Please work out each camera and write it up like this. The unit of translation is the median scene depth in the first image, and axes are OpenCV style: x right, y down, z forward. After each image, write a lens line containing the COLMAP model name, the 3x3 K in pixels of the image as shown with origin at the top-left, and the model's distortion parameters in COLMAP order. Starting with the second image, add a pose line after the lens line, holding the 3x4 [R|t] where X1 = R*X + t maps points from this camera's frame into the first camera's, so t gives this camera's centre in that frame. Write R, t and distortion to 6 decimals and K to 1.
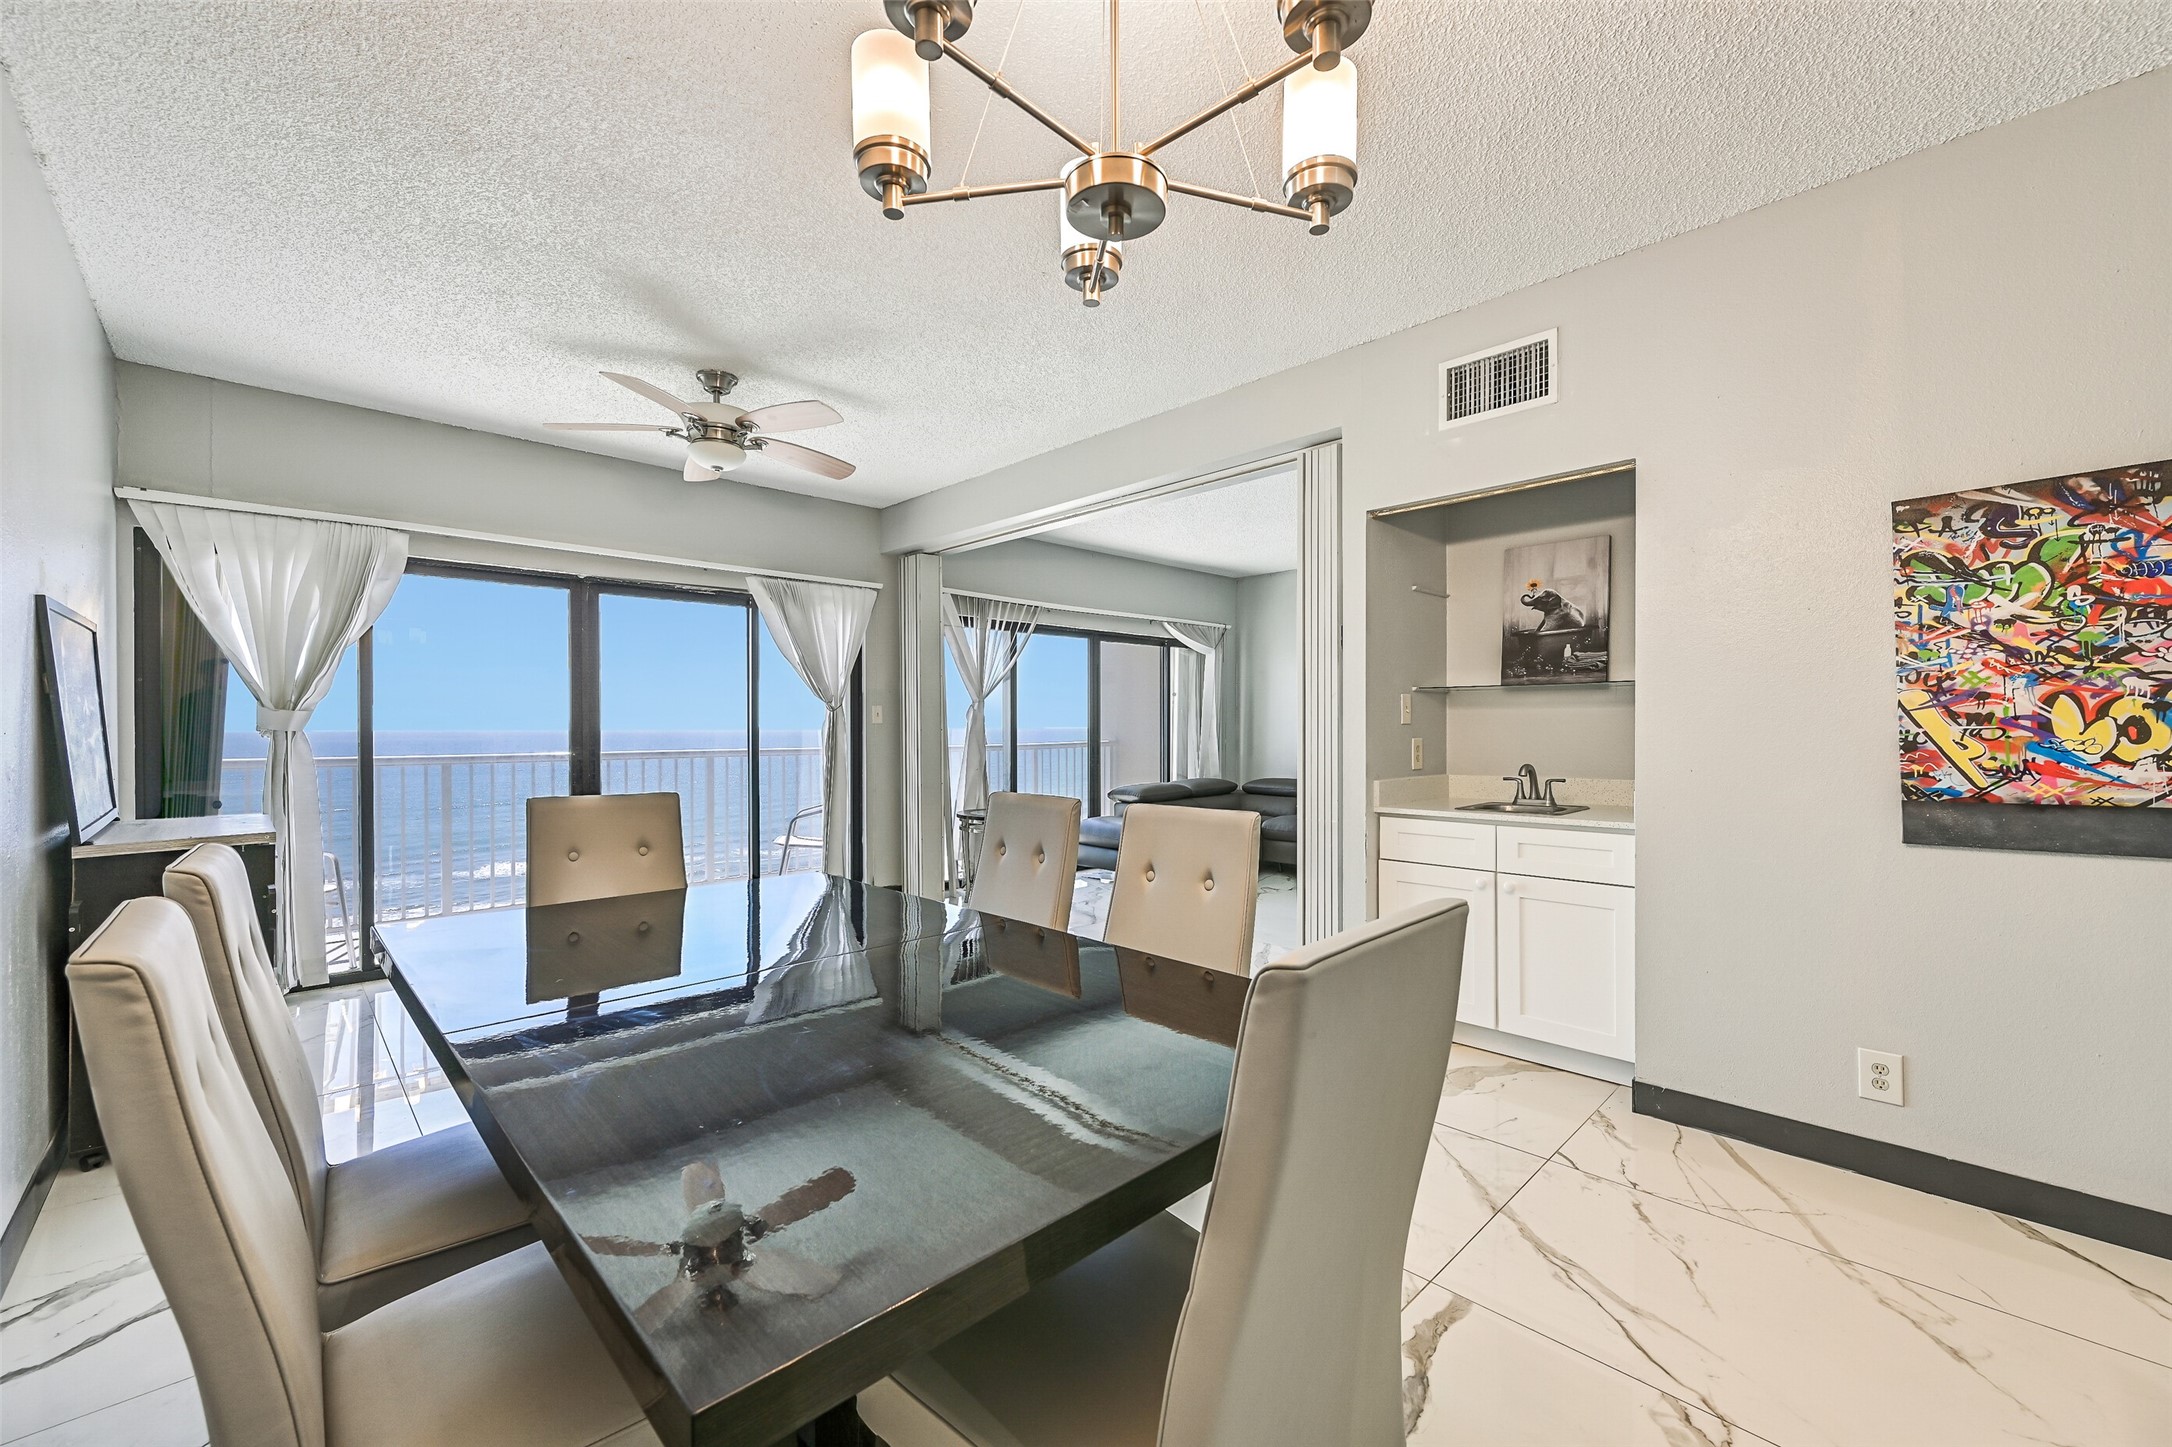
lens RADIAL K [[860.0, 0, 1096.2], [0, 860.0, 726.0], [0, 0, 1]] dist [-0.001519, 0.000031]
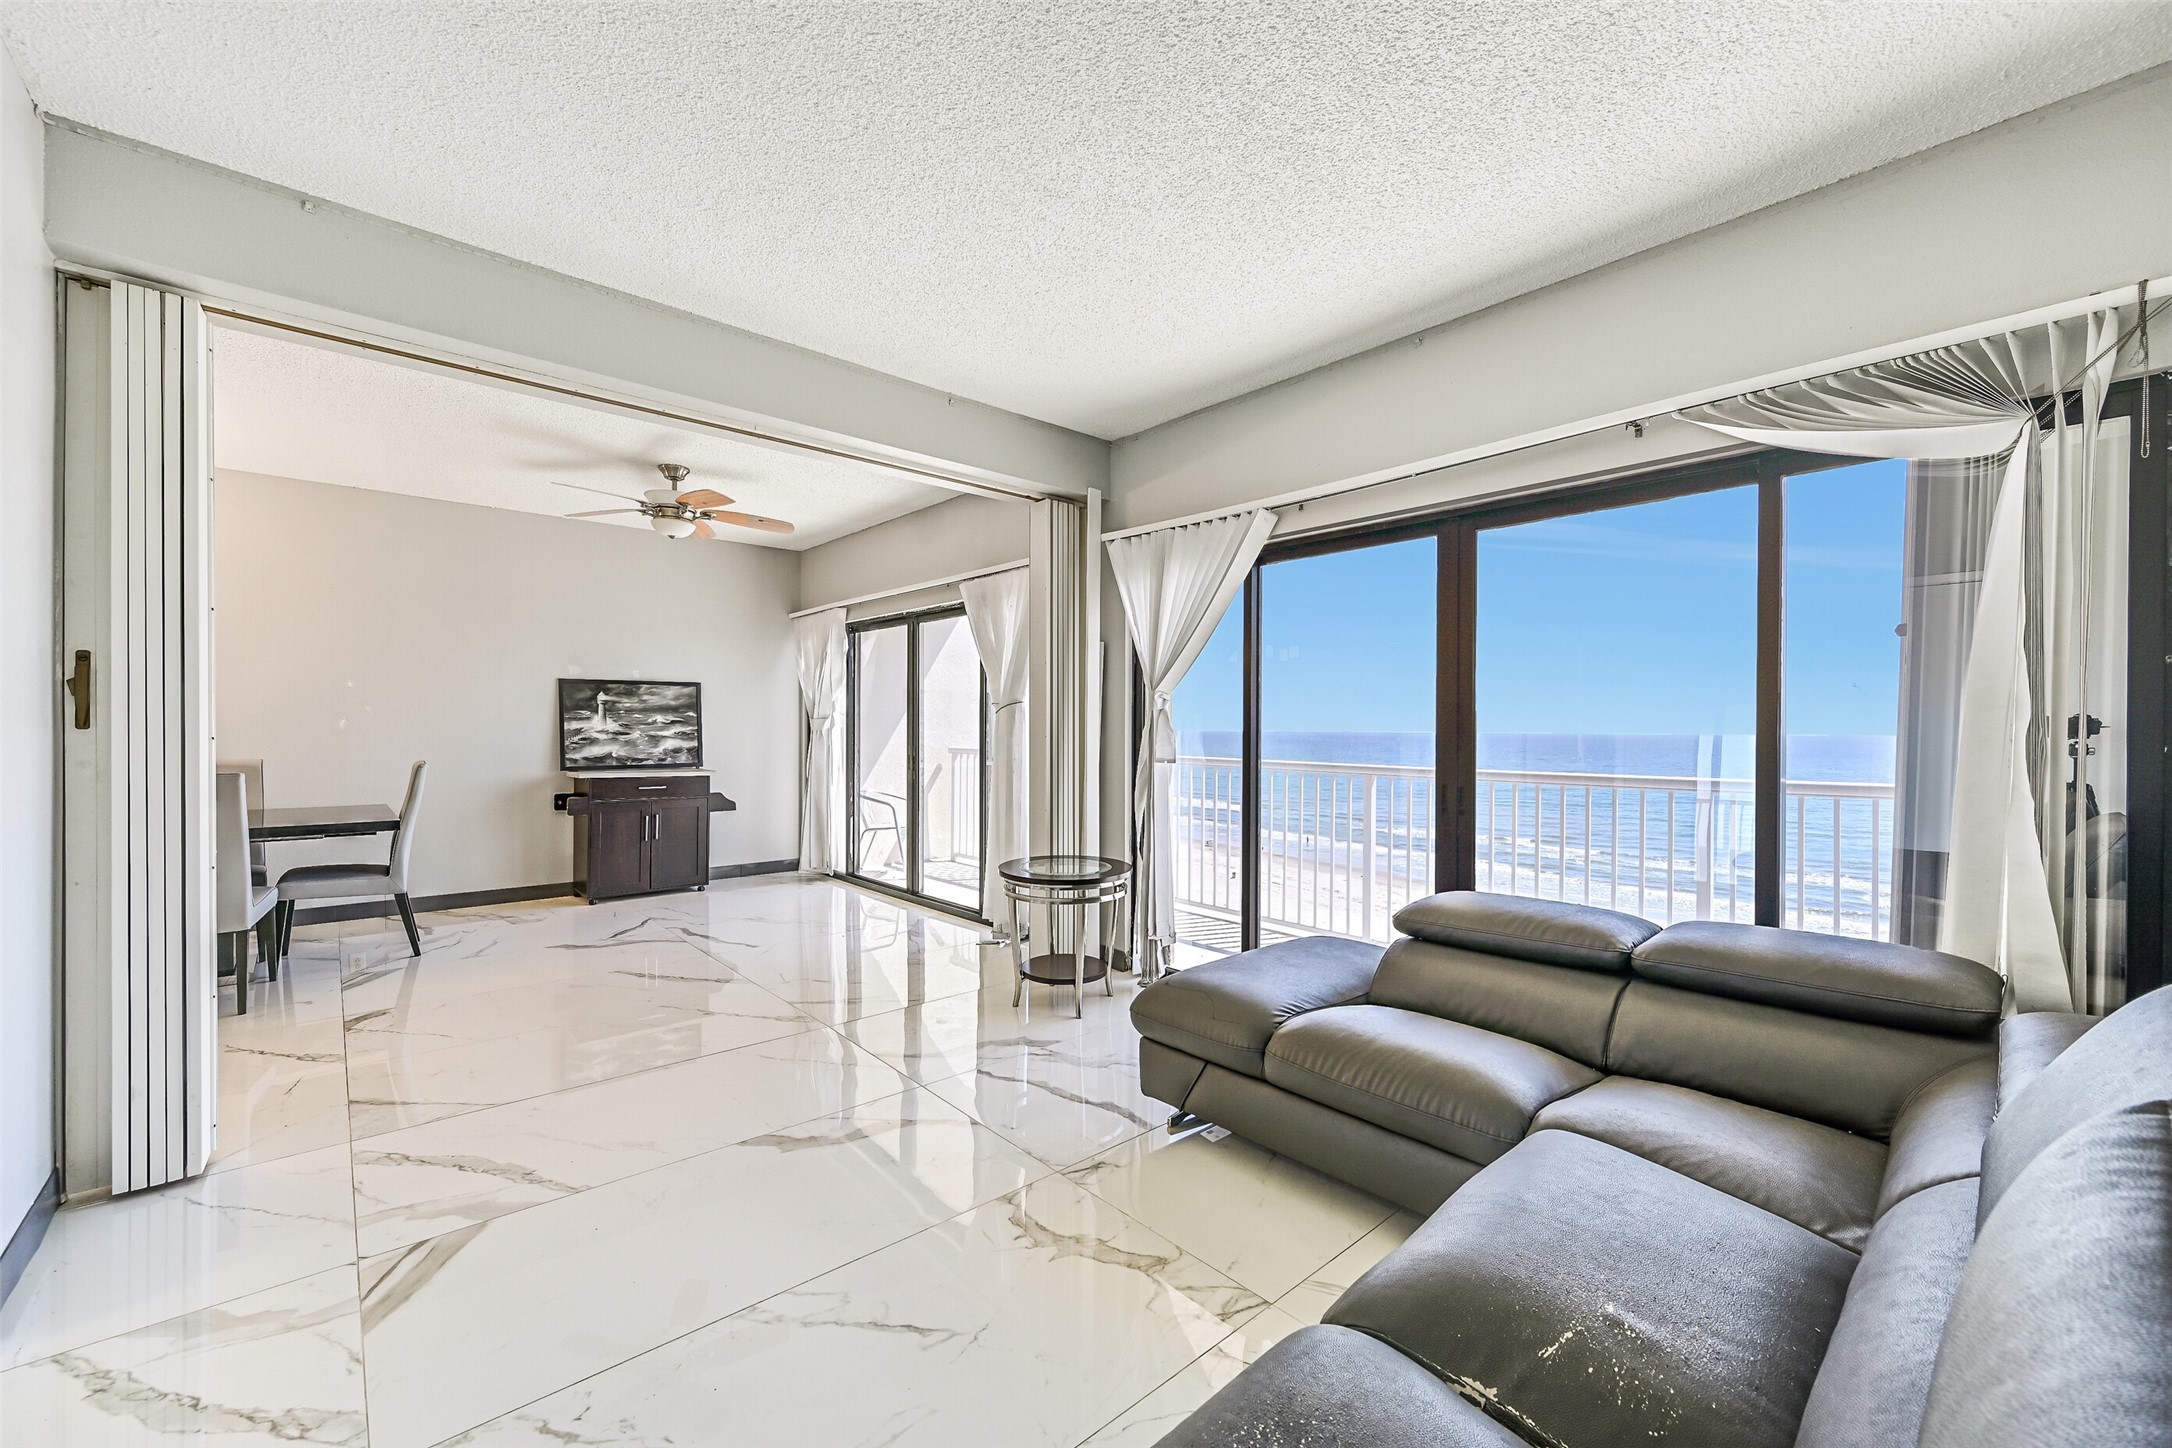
lens RADIAL K [[860.0, 0, 1096.2], [0, 860.0, 726.5], [0, 0, 1]] dist [-0.001519, 0.000031]
pose [[-0.044179, 0.000909, -0.999023, 0.597318], [-0.006582, 0.999978, 0.001201, -0.006140], [0.999002, 0.006628, -0.044172, 1.178167]]
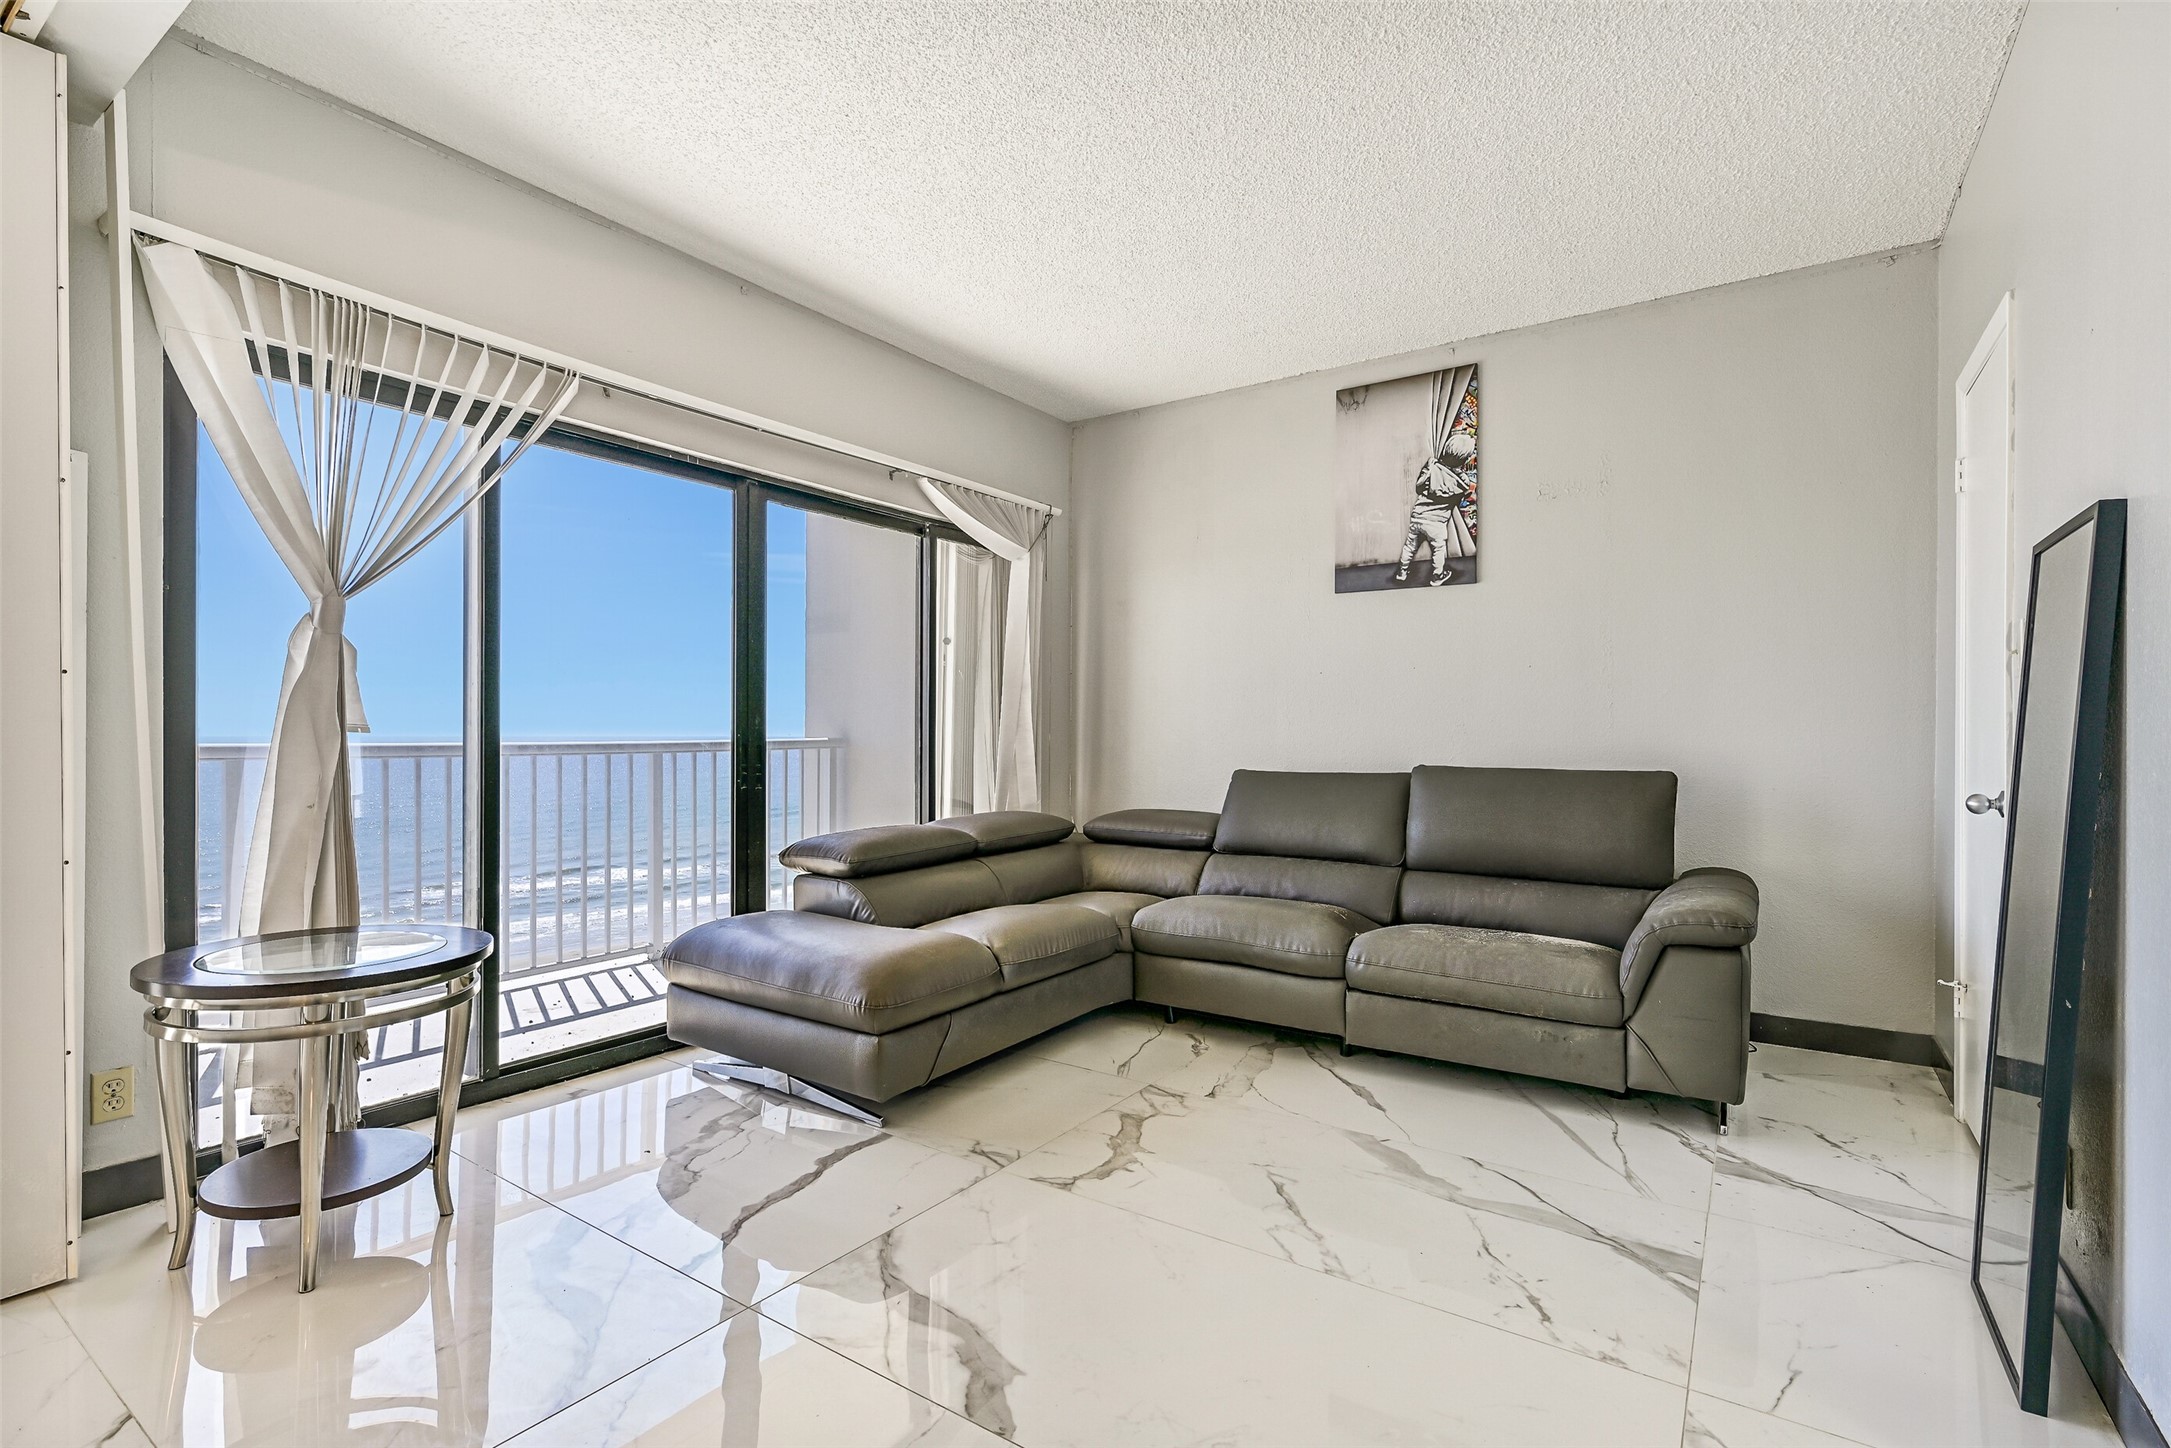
lens RADIAL K [[993.0, 0, 1092.4], [0, 993.0, 728.6], [0, 0, 1]] dist [0.000669, -0.000138]
pose [[0.979623, 0.006256, 0.200747, 0.092326], [-0.005473, 0.999975, -0.004455, 0.024408], [-0.200770, 0.003265, 0.979633, 0.672499]]
